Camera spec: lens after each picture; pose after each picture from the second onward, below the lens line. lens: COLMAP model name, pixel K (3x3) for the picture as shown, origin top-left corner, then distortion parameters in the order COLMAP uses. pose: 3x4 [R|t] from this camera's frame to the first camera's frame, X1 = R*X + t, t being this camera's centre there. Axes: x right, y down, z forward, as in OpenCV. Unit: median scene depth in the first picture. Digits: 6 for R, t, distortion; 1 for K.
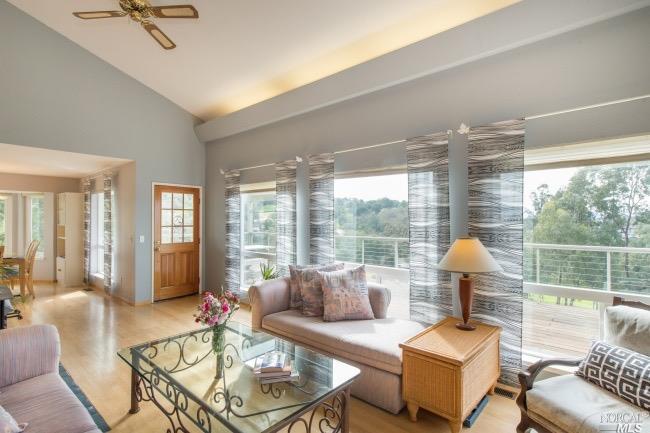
lens RADIAL K [[317.5, 0, 329.8], [0, 317.5, 216.0], [0, 0, 1]] dist [0.009740, -0.001119]
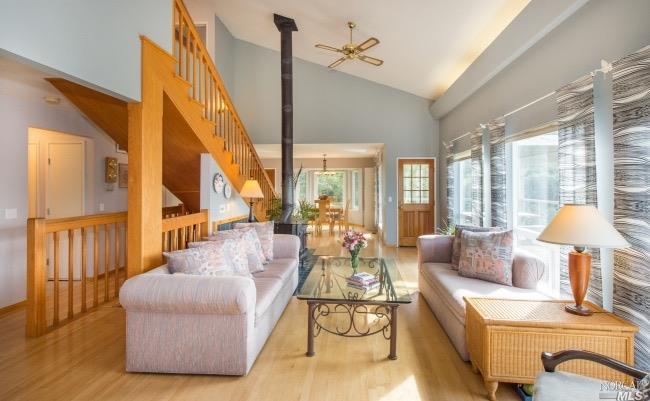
lens RADIAL K [[313.4, 0, 337.8], [0, 313.4, 185.7], [0, 0, 1]] dist [0.013439, -0.000919]
pose [[0.601120, -0.004121, -0.799148, 0.553654], [0.012447, 0.999914, 0.004206, 0.006943], [0.799062, -0.012475, 0.601120, 0.002996]]
